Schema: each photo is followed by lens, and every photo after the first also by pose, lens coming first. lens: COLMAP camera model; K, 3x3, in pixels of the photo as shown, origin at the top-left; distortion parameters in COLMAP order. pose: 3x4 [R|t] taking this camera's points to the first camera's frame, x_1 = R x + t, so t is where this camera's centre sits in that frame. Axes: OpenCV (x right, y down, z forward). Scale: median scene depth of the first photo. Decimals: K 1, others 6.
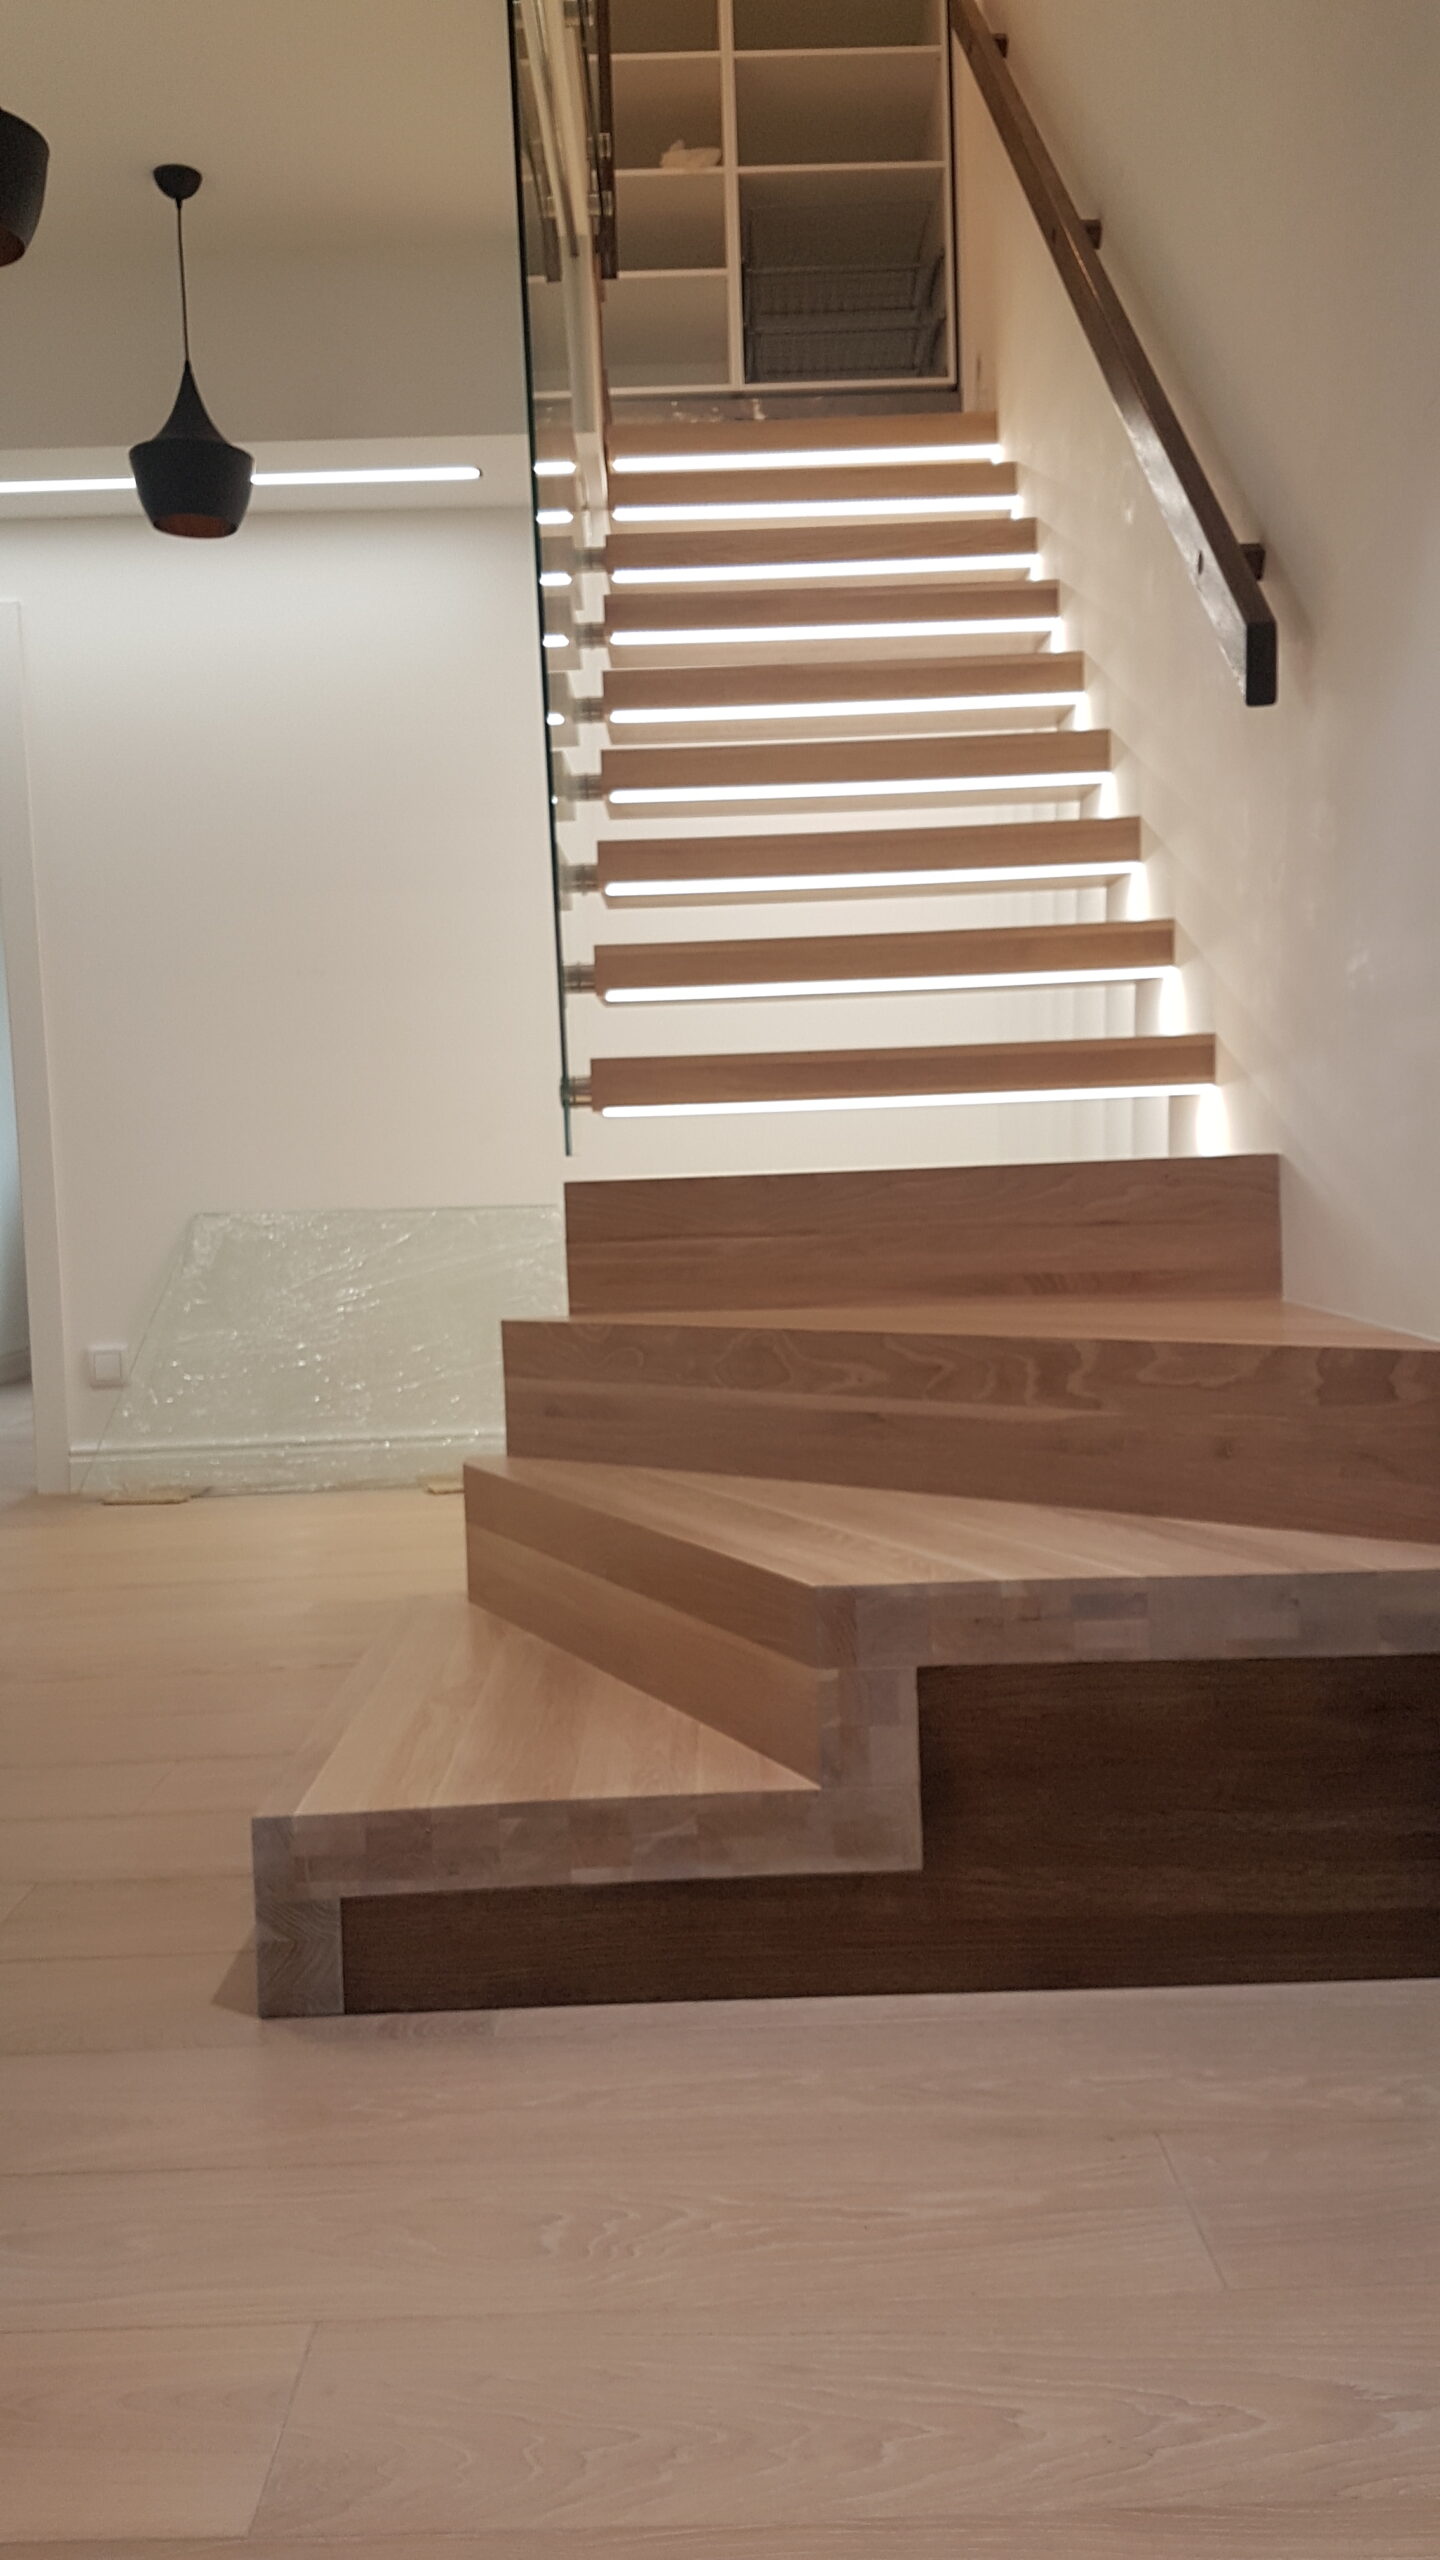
lens RADIAL K [[1939.1, 0, 720.0], [0, 1939.1, 1280.0], [0, 0, 1]] dist [0.307141, -0.581805]
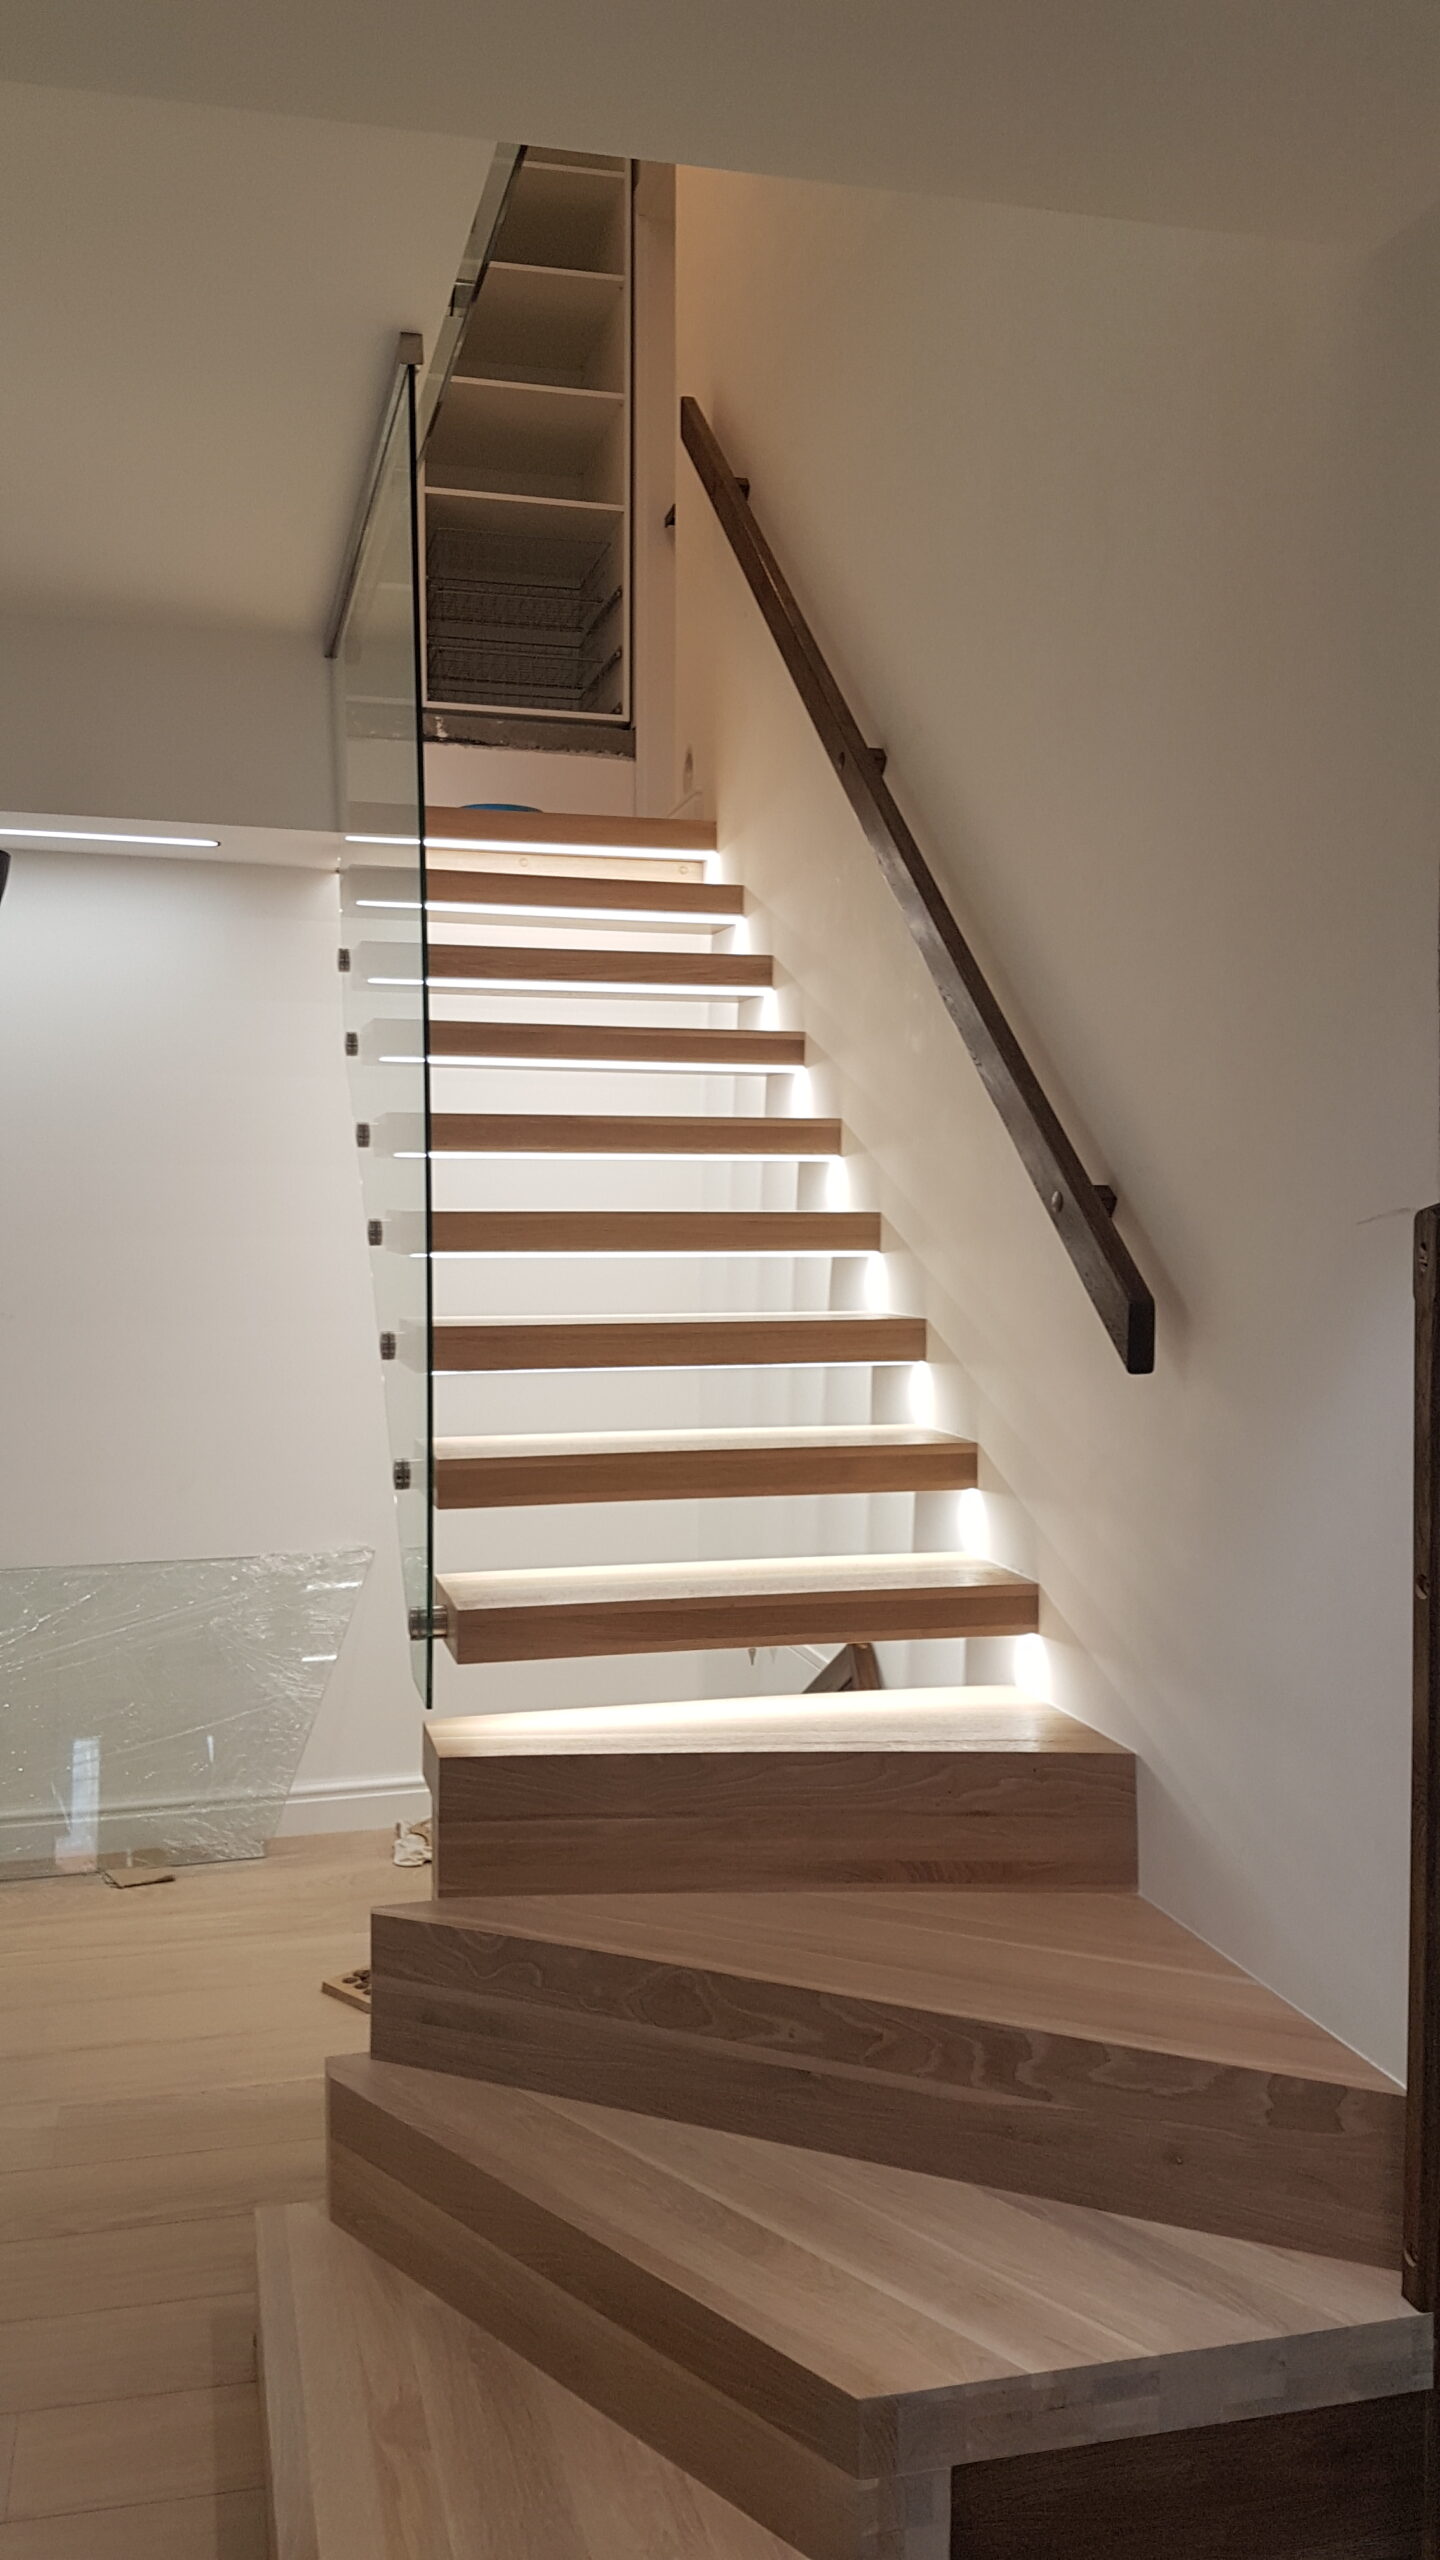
lens RADIAL K [[1932.9, 0, 655.6], [0, 1932.9, 1288.7], [0, 0, 1]] dist [0.227157, -0.406698]
pose [[0.972544, 0.024882, 0.231385, -0.240316], [-0.019819, 0.999511, -0.024177, -0.305693], [-0.231874, 0.018927, 0.972562, 0.019647]]
